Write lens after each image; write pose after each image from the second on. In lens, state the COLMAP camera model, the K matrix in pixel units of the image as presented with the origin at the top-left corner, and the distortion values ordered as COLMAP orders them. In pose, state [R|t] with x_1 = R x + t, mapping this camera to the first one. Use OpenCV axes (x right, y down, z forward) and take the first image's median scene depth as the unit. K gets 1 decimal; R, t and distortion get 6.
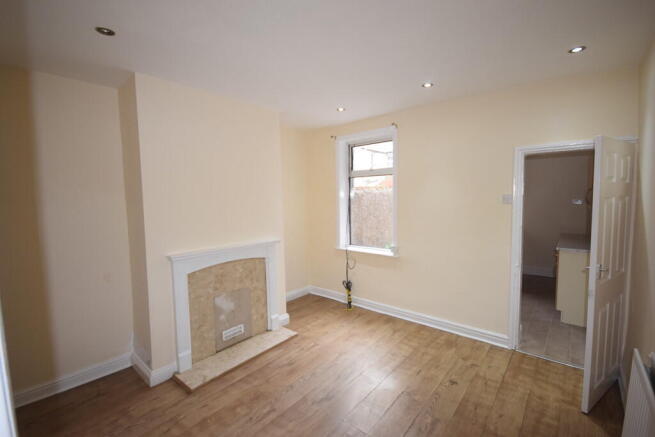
lens RADIAL K [[298.3, 0, 326.5], [0, 298.3, 216.3], [0, 0, 1]] dist [0.000804, 0.000119]
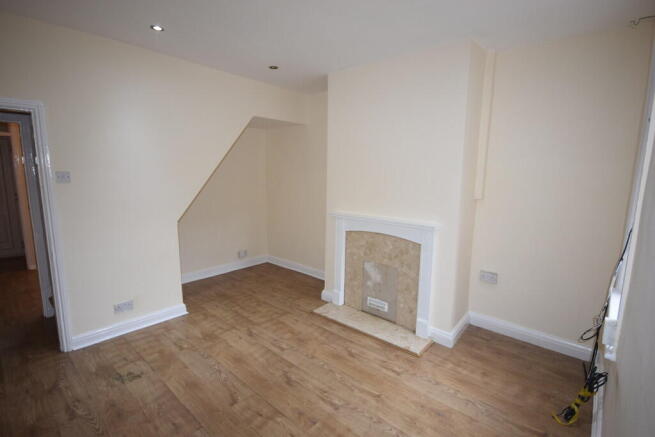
lens RADIAL K [[299.5, 0, 323.1], [0, 299.5, 222.0], [0, 0, 1]] dist [-0.000247, -0.002292]
pose [[-0.032455, 0.170954, -0.984744, 0.639223], [-0.084473, 0.981269, 0.173134, -0.038895], [0.995897, 0.088803, -0.017406, 0.823541]]
